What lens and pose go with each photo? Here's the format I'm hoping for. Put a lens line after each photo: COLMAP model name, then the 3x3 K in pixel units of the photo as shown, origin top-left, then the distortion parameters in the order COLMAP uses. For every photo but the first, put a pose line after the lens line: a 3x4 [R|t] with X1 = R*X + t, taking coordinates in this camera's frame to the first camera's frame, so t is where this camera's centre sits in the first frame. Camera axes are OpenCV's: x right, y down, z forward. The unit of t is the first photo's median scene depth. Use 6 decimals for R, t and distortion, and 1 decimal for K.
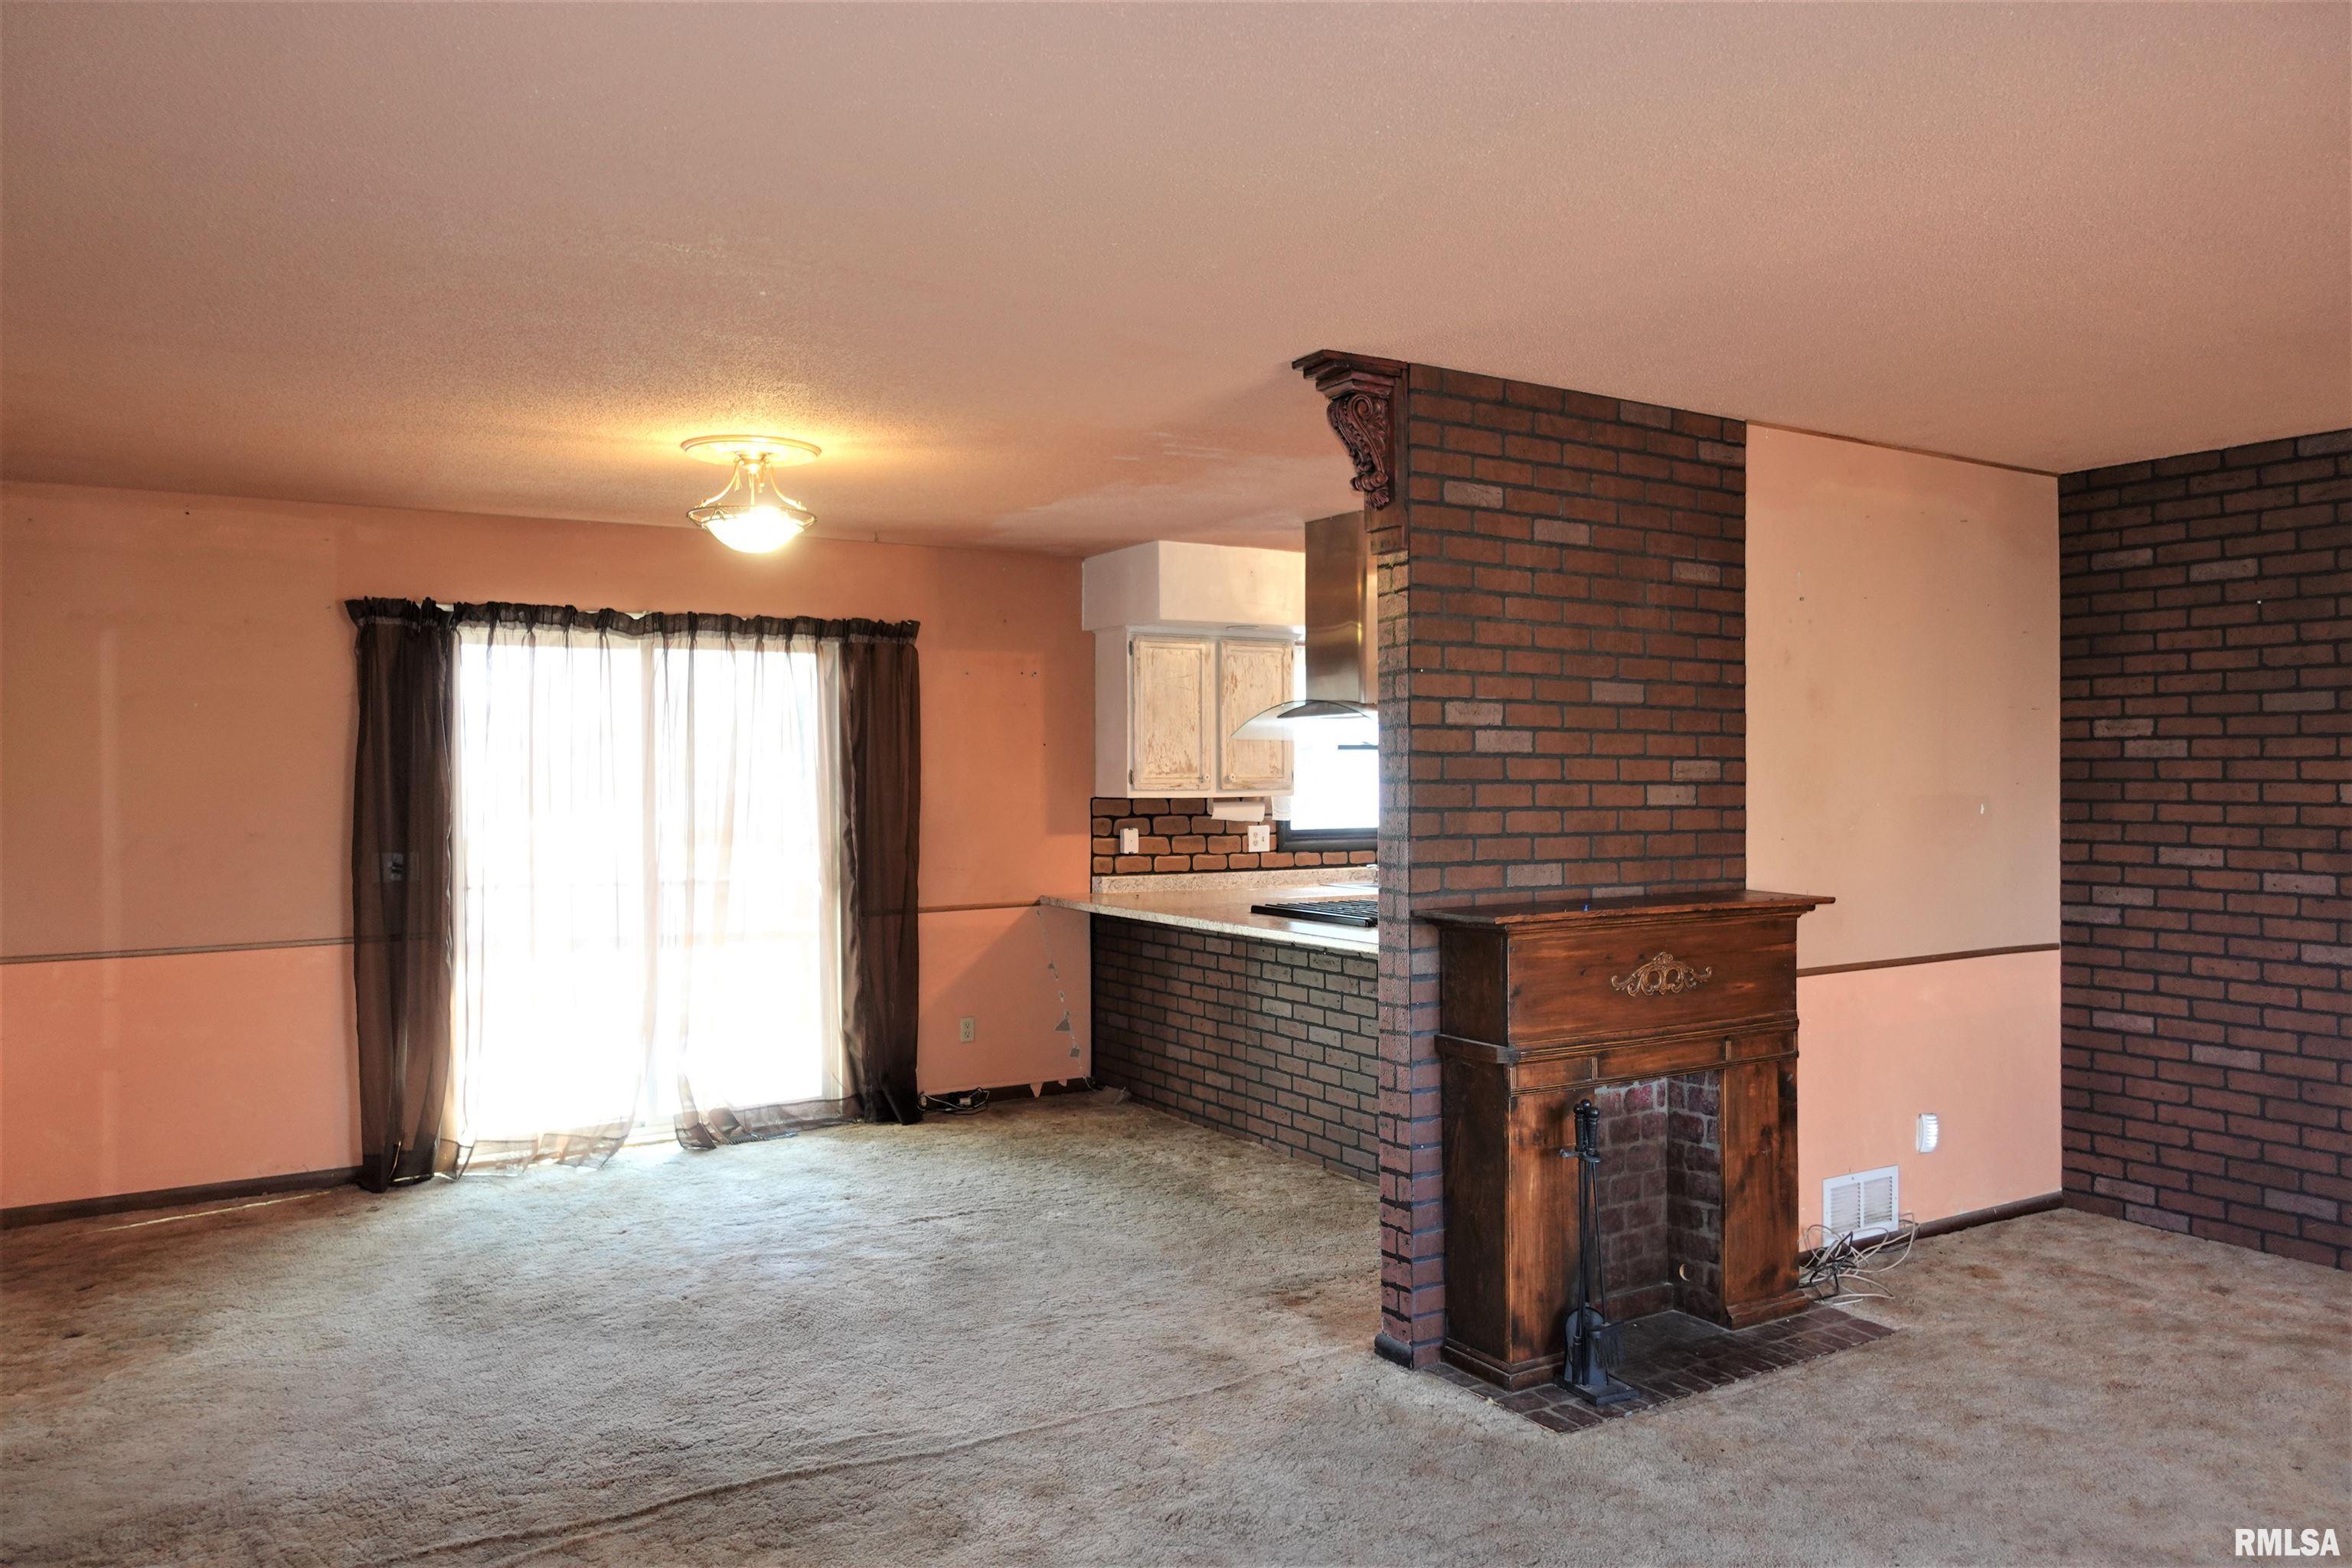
lens RADIAL K [[1635.4, 0, 1166.3], [0, 1635.4, 776.2], [0, 0, 1]] dist [0.009268, 0.005733]
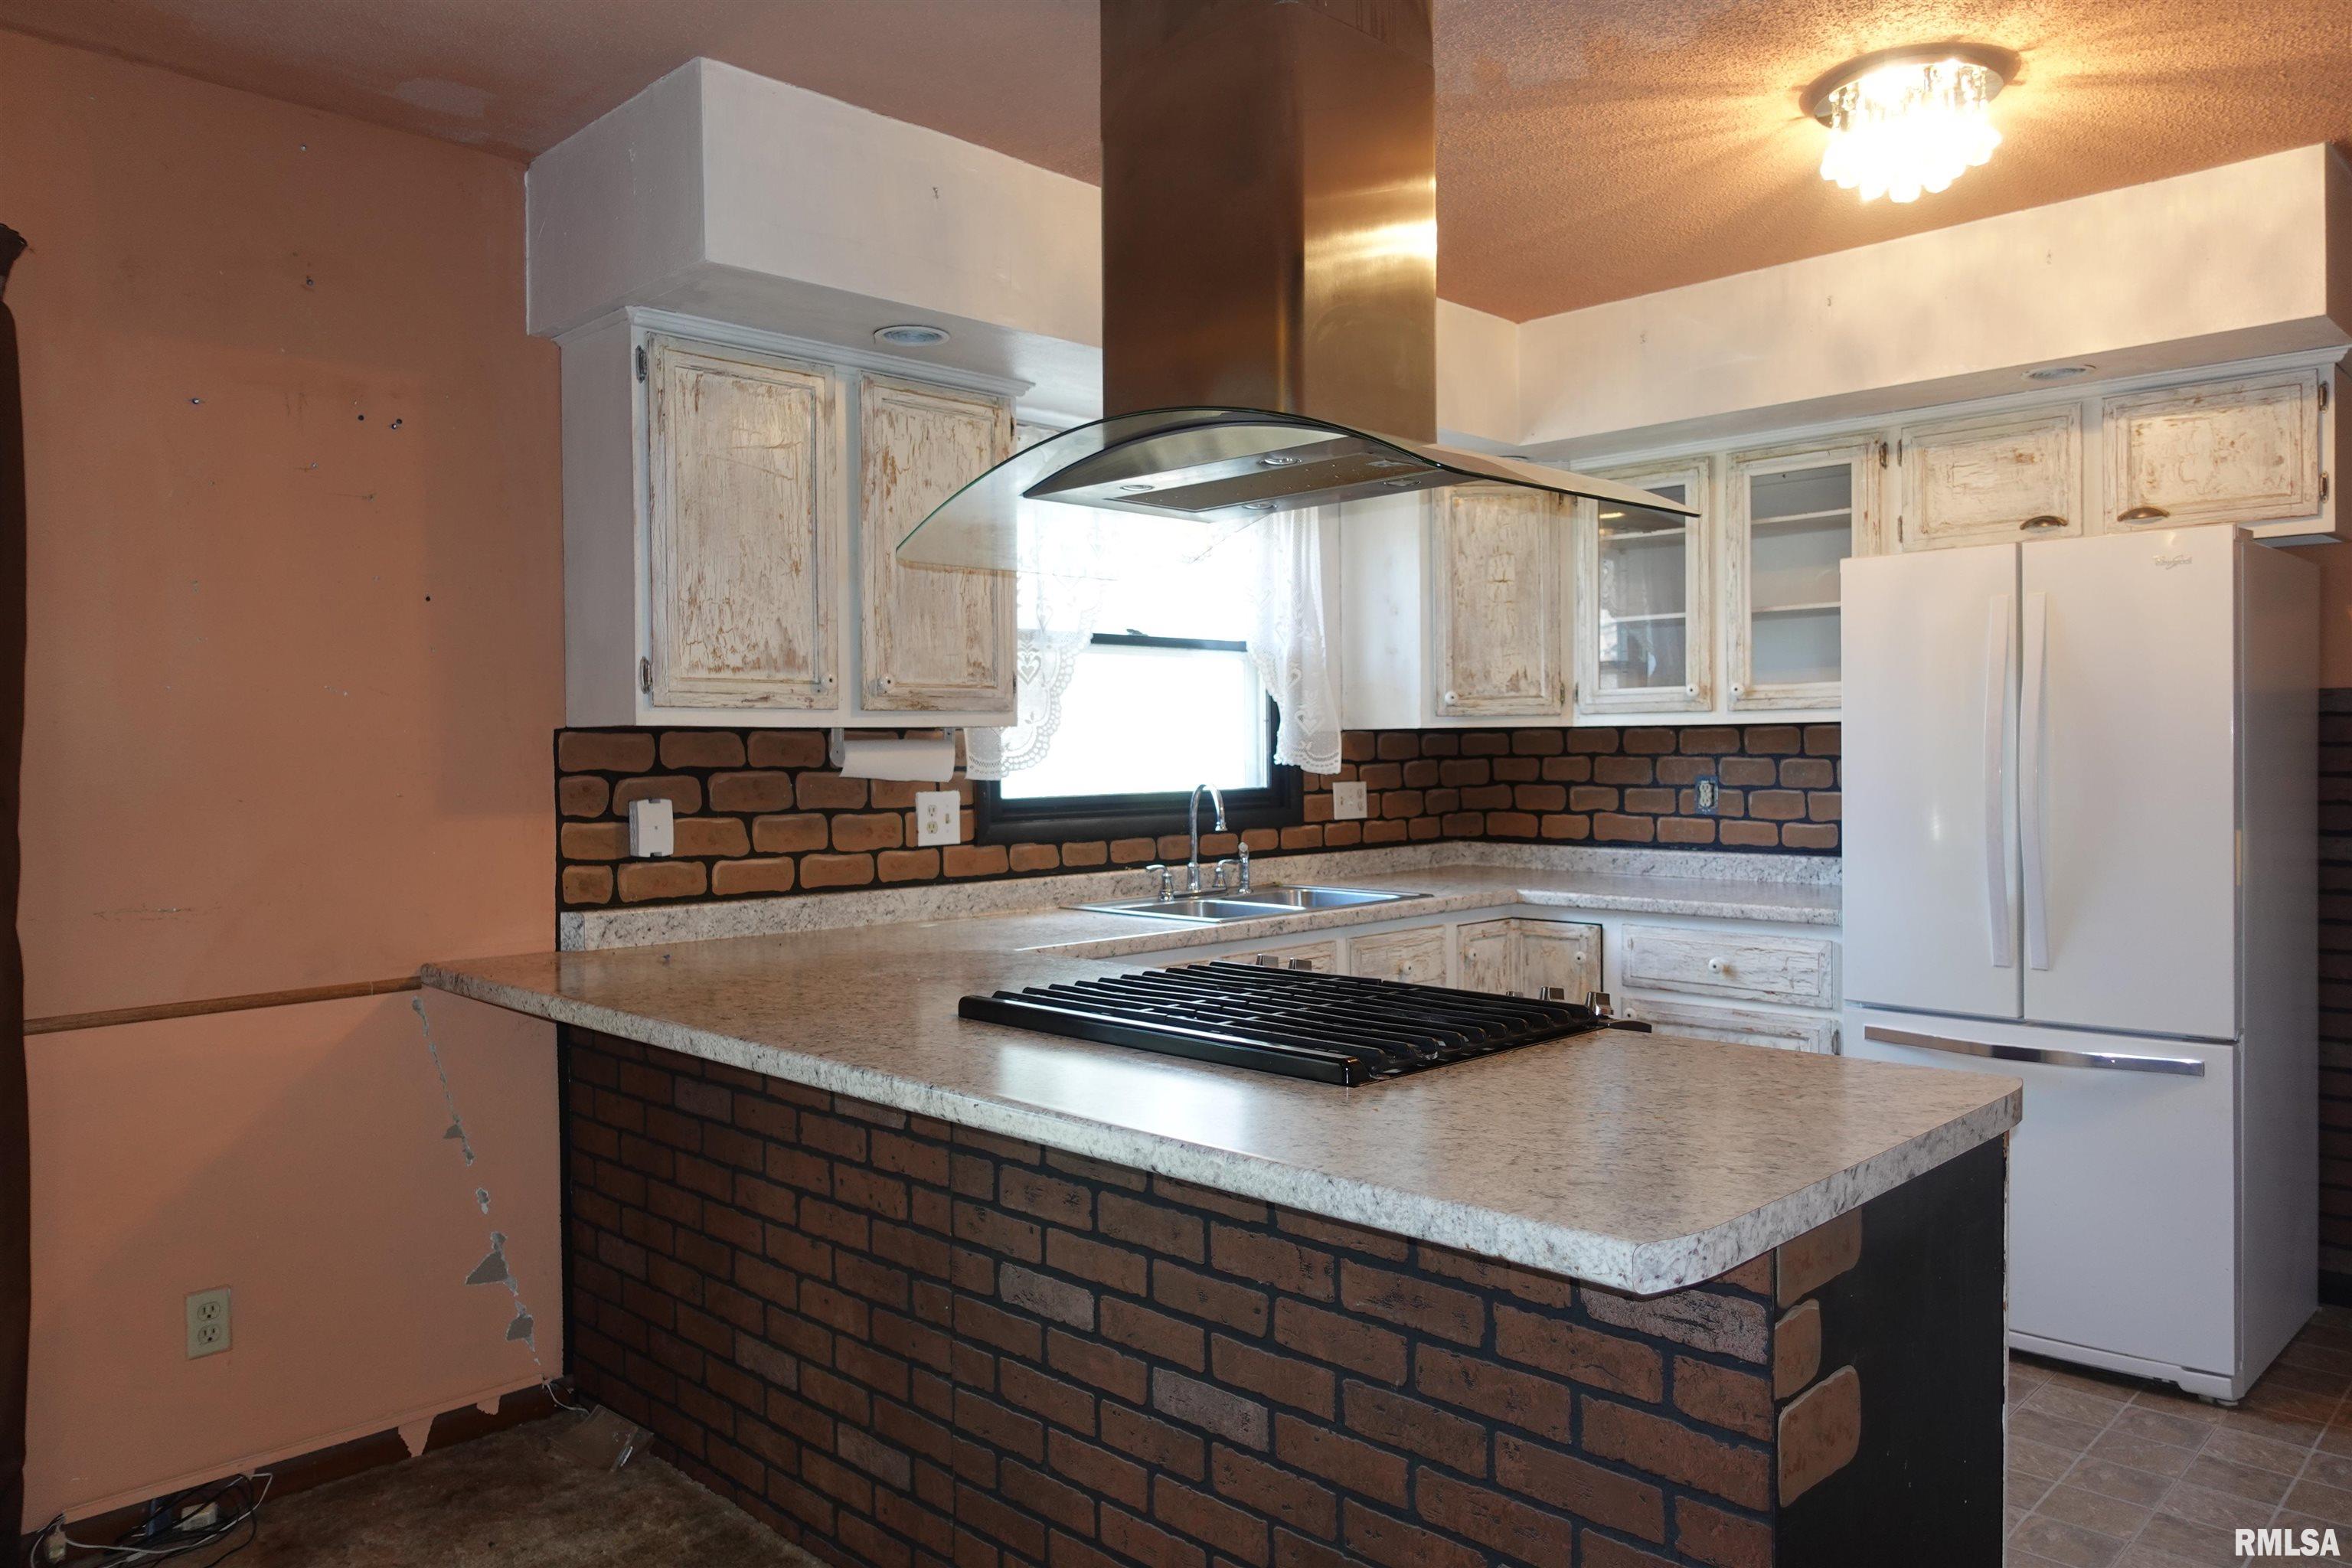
lens RADIAL K [[1626.5, 0, 1172.4], [0, 1626.5, 776.9], [0, 0, 1]] dist [-0.006174, 0.001924]
pose [[0.971340, -0.010395, 0.237466, 0.011098], [0.007175, 0.999870, 0.014423, 0.023092], [-0.237585, -0.012306, 0.971289, 0.610347]]
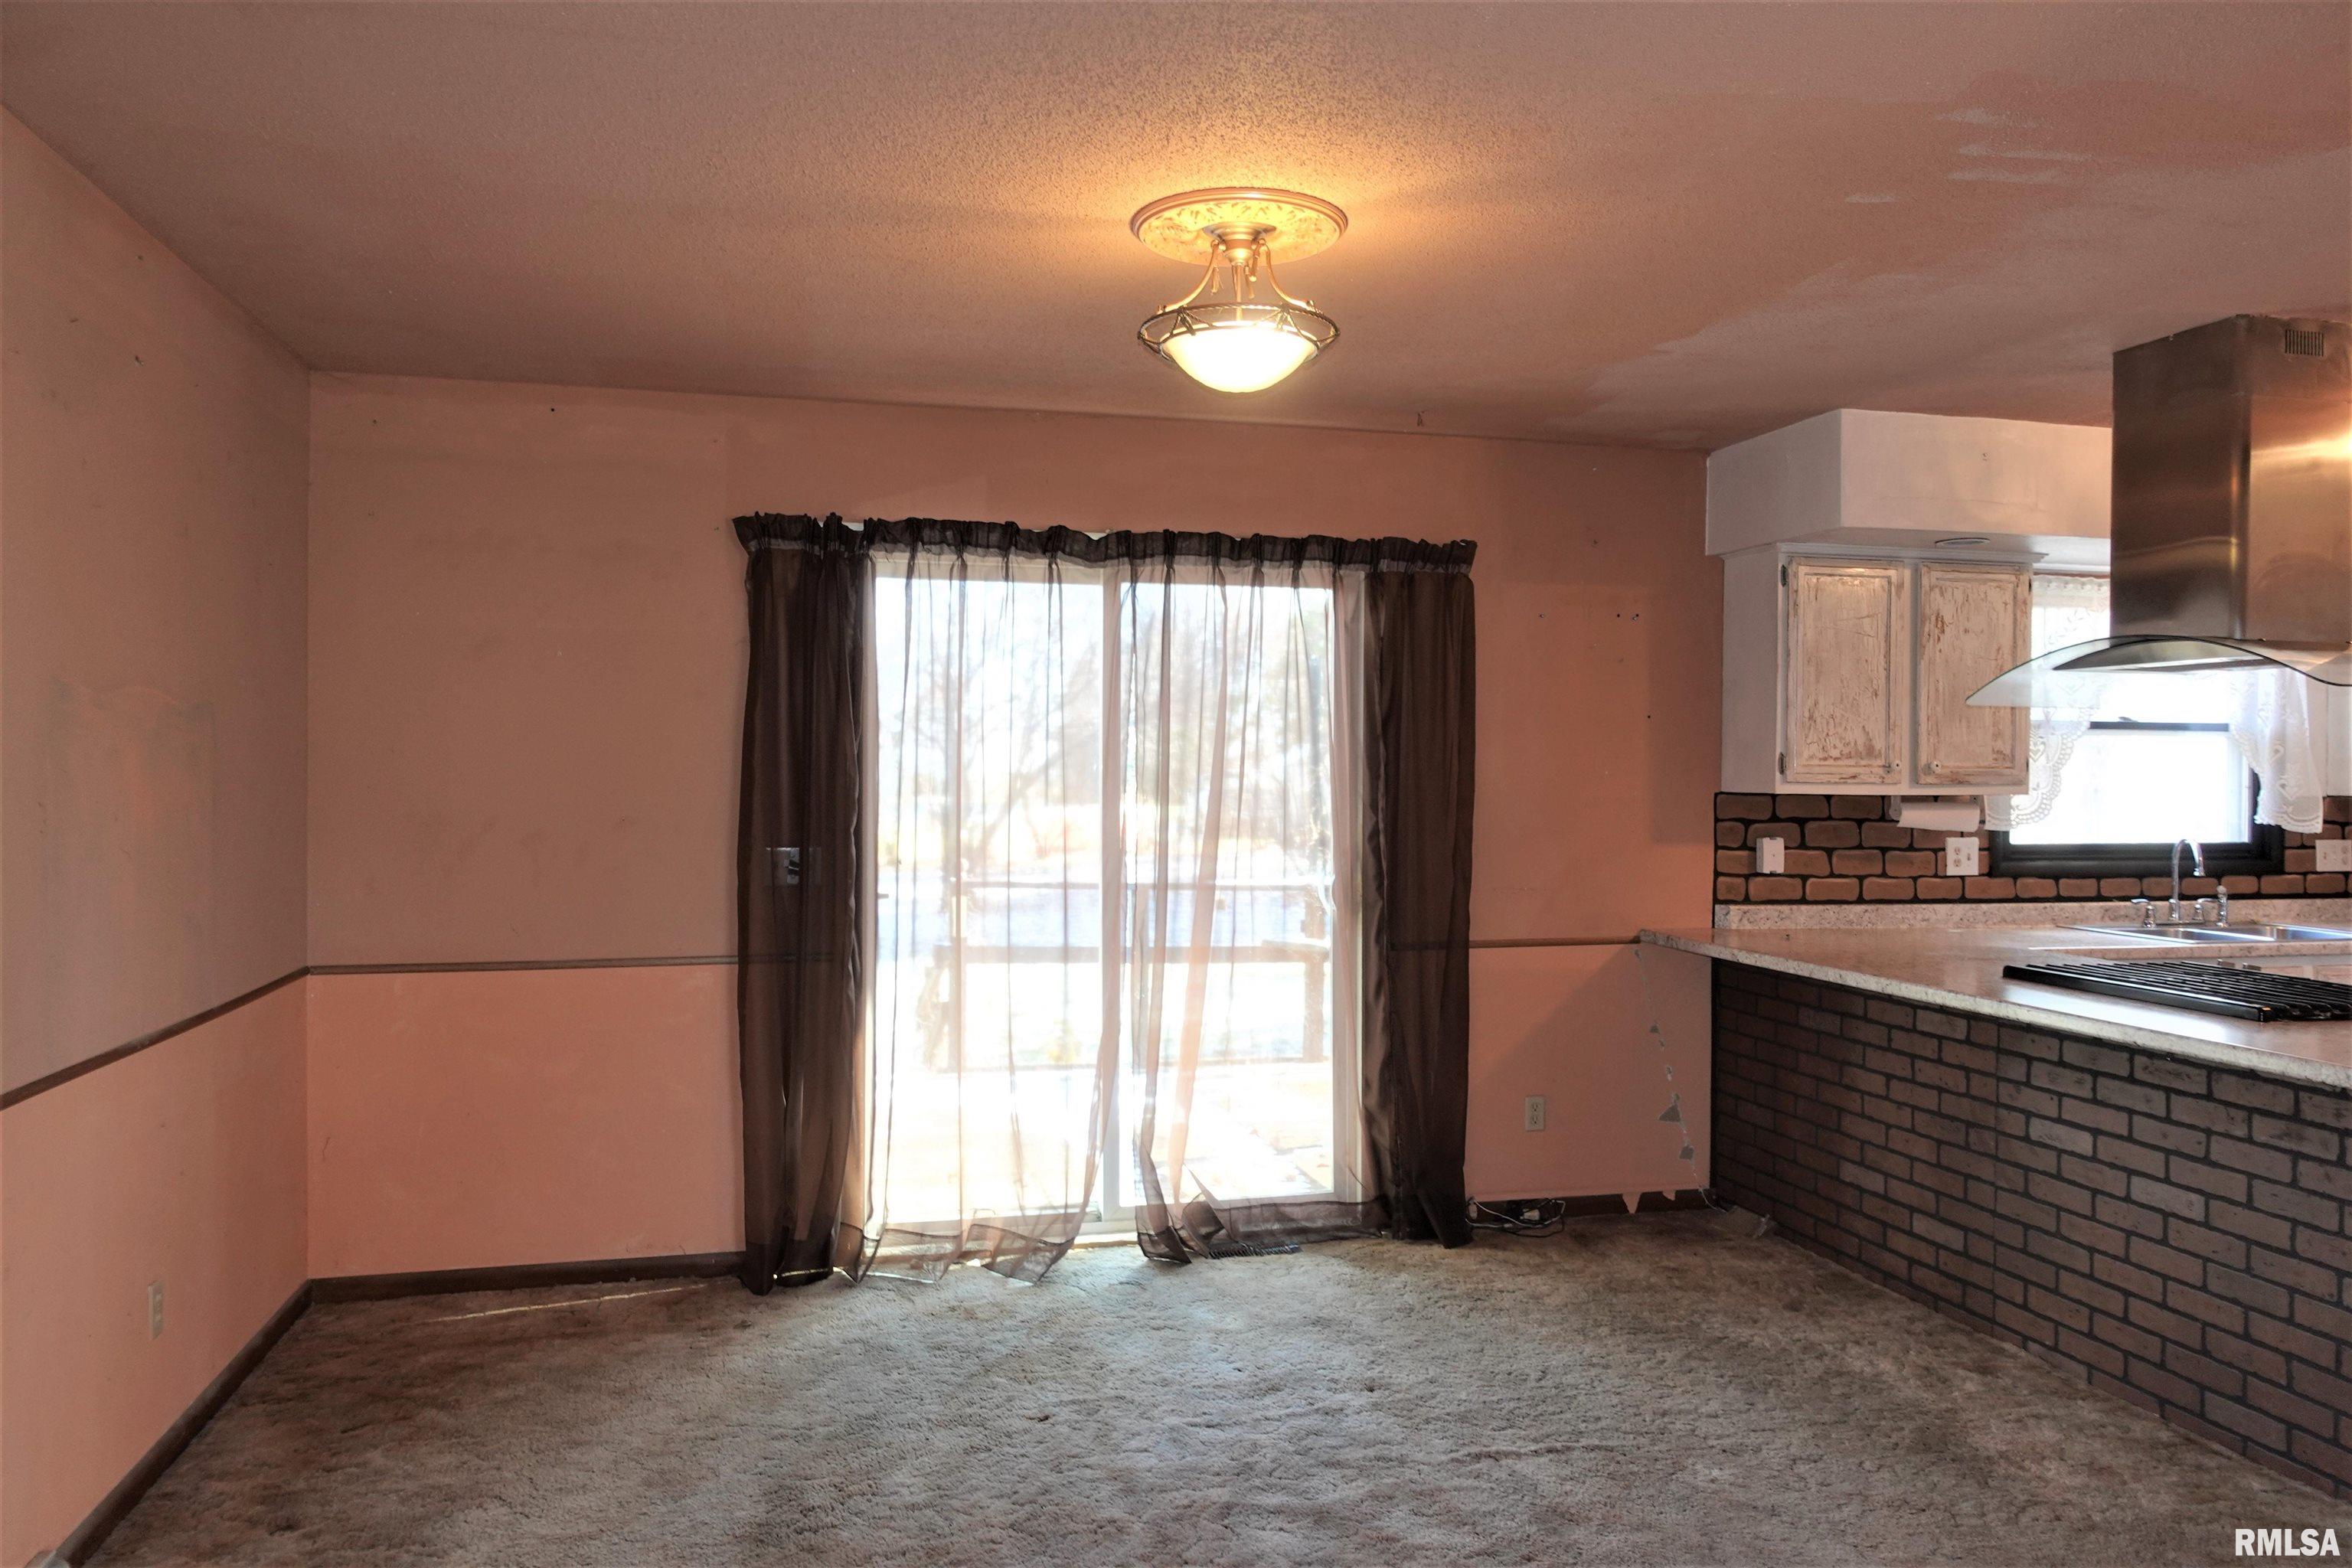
lens RADIAL K [[1620.2, 0, 1145.2], [0, 1620.2, 773.8], [0, 0, 1]] dist [-0.004851, -0.006237]
pose [[0.947807, 0.012864, -0.318586, -0.062972], [-0.012556, 0.999917, 0.003021, 0.006710], [0.318599, 0.001137, 0.947889, 0.290464]]
